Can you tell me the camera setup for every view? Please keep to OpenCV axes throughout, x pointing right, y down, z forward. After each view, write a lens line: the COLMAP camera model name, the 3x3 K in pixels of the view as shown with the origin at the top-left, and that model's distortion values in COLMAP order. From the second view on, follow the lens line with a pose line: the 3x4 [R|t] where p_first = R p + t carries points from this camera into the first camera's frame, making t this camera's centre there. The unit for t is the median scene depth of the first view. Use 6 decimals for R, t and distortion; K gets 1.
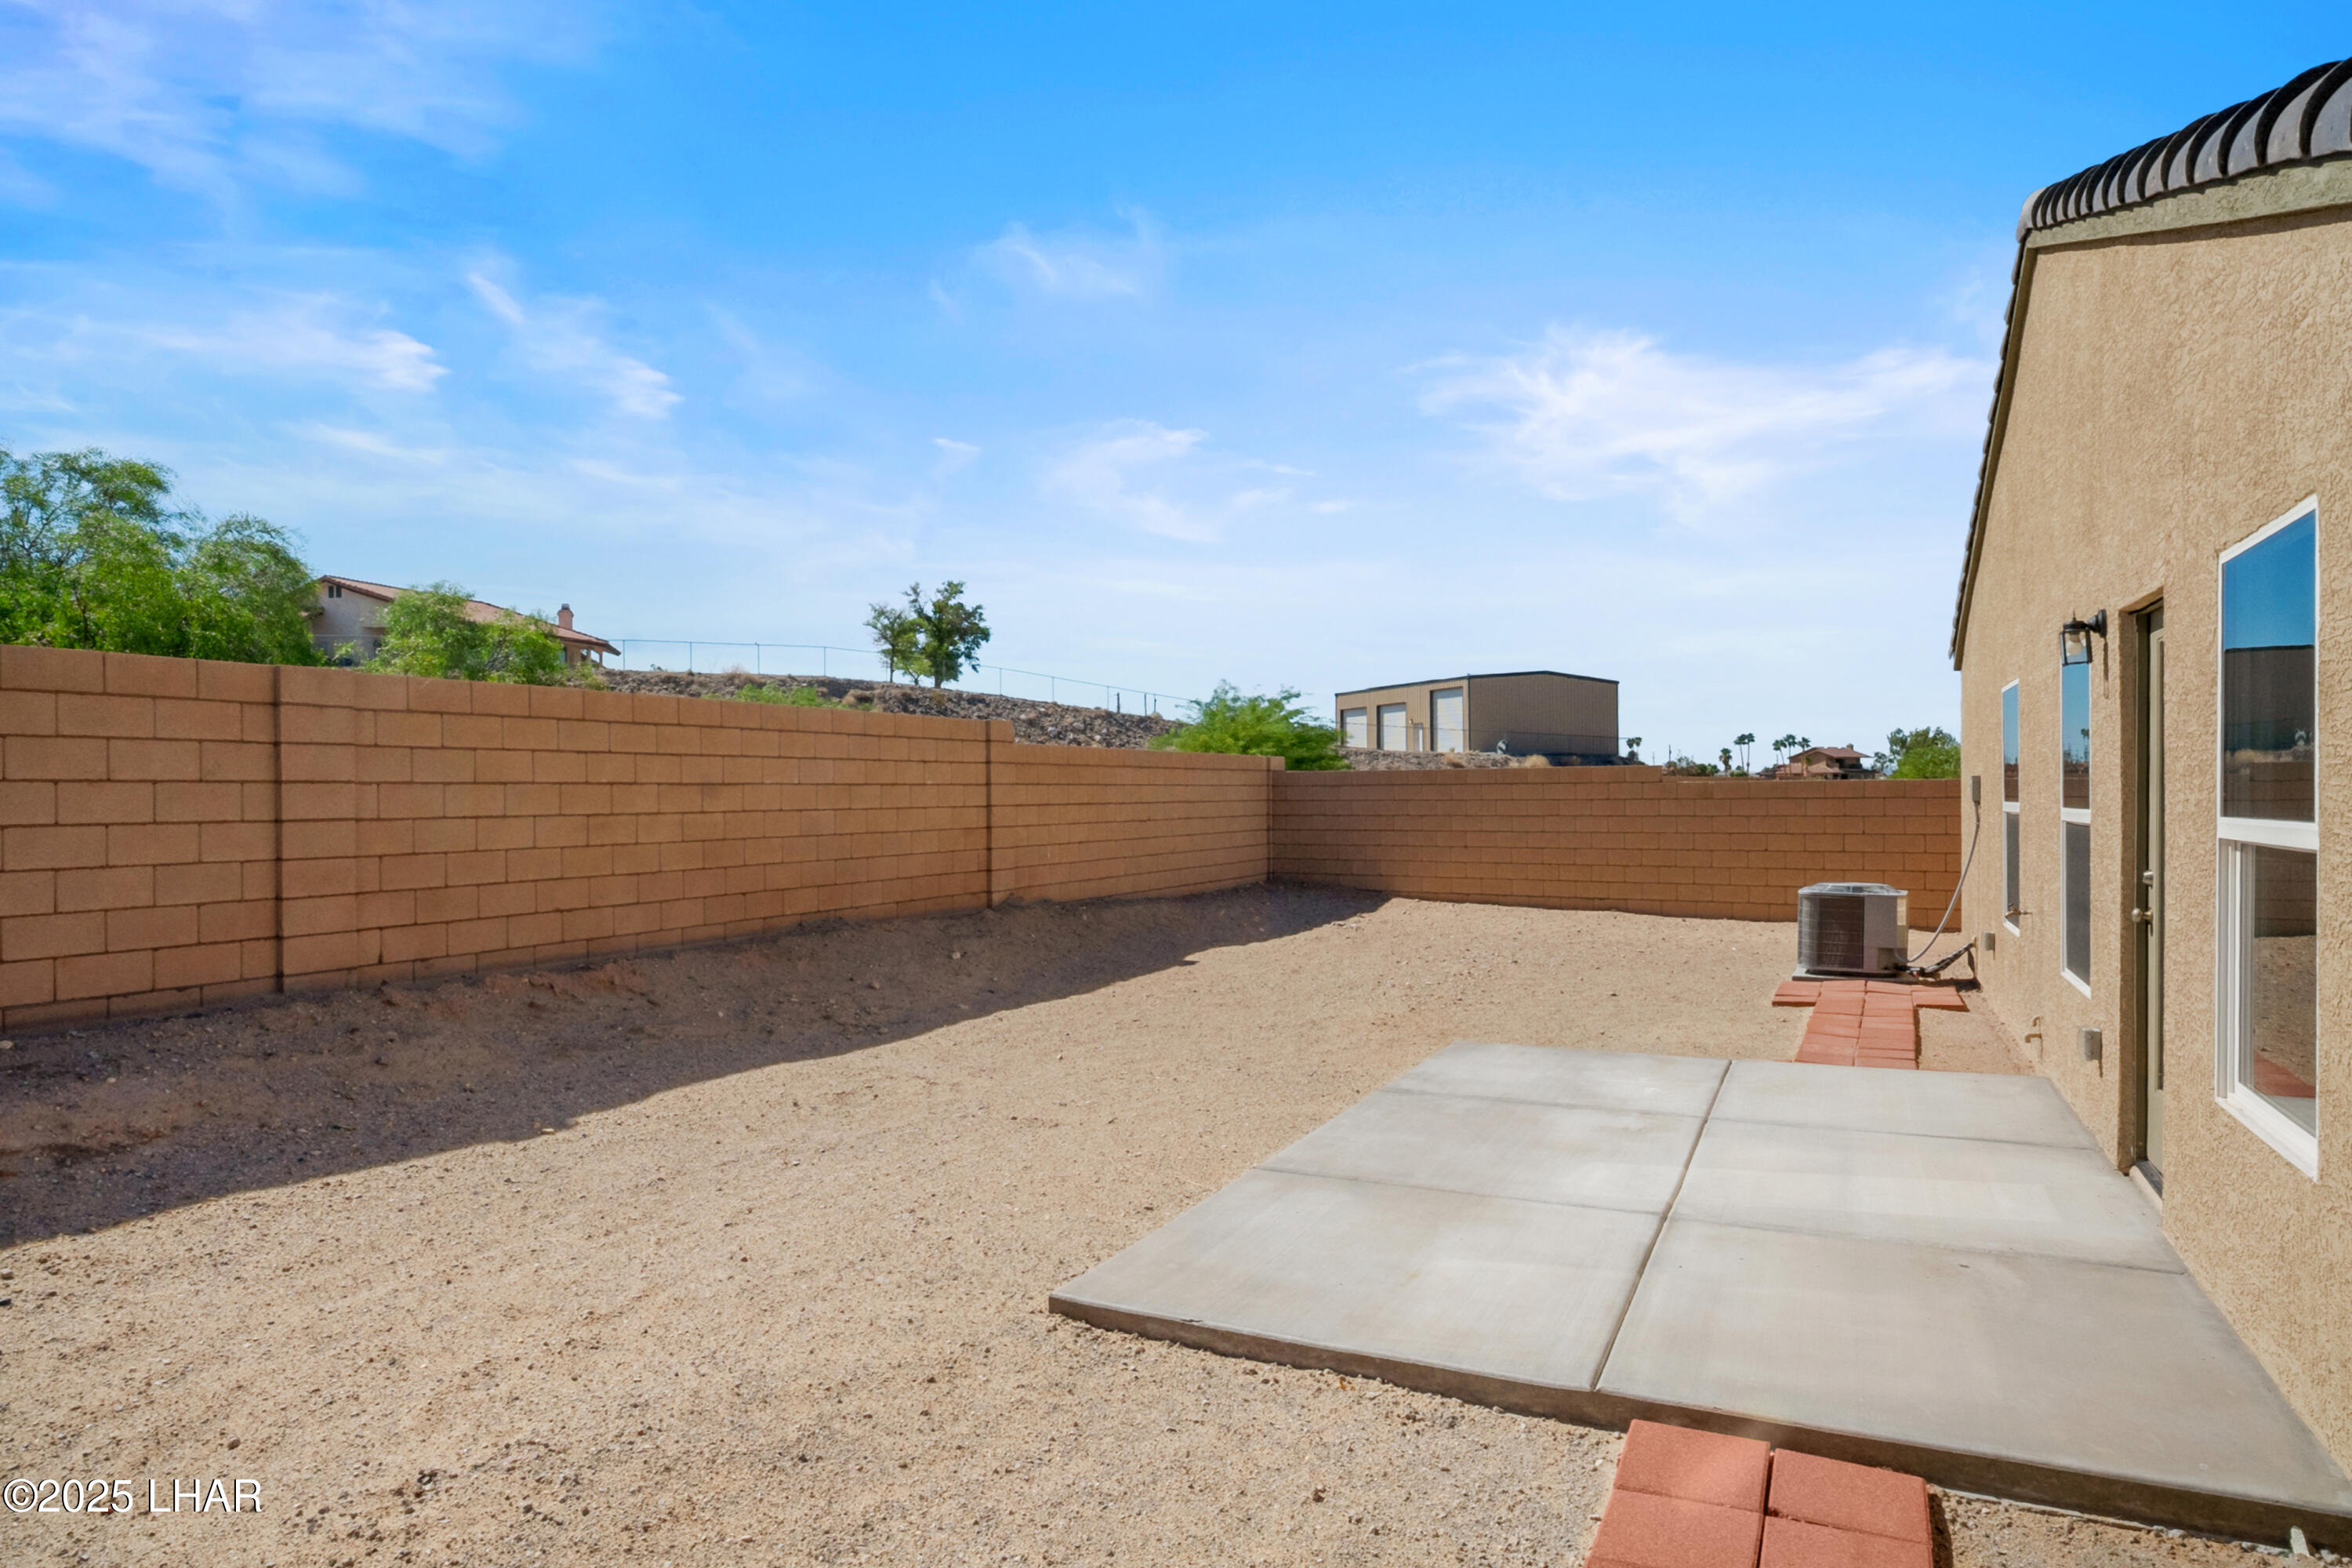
lens RADIAL K [[1369.0, 0, 1187.2], [0, 1369.0, 789.5], [0, 0, 1]] dist [-0.022965, 0.001818]
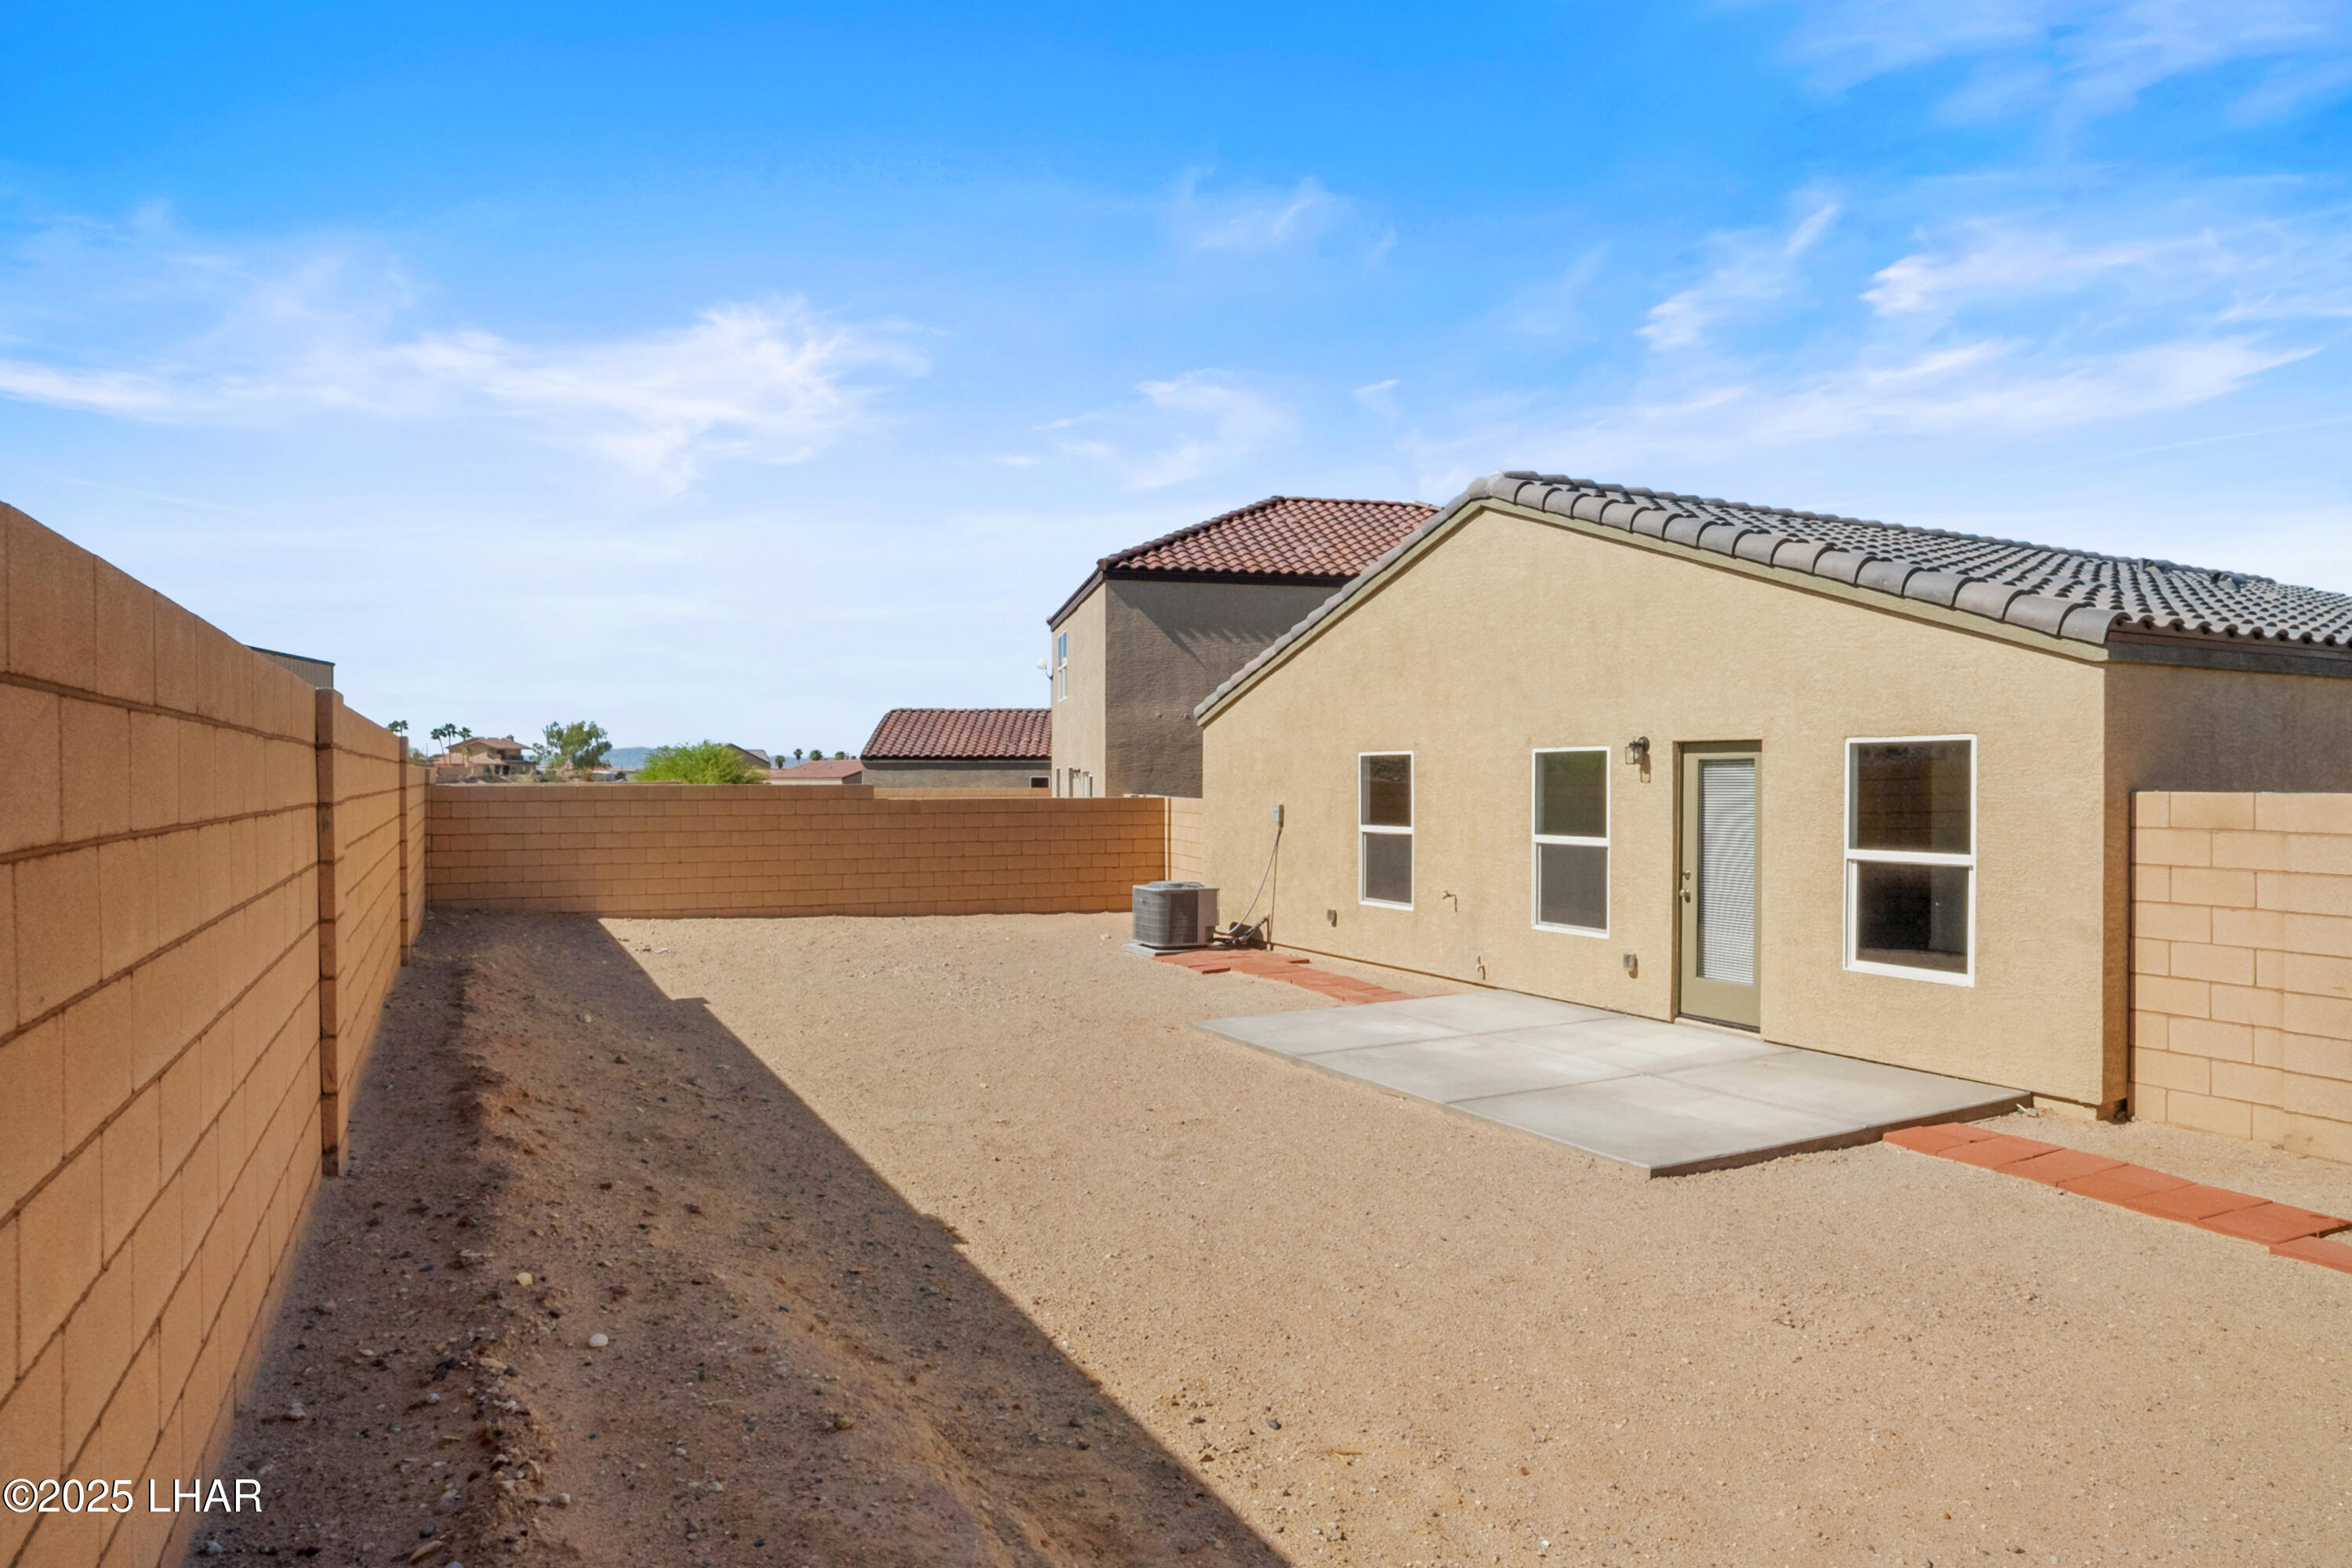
lens RADIAL K [[1369.0, 0, 1187.2], [0, 1369.0, 789.5], [0, 0, 1]] dist [-0.022965, 0.001818]
pose [[0.591870, -0.000754, 0.806033, -0.358783], [-0.005445, 0.999973, 0.004933, -0.017571], [-0.806015, -0.007309, 0.591850, 0.100873]]
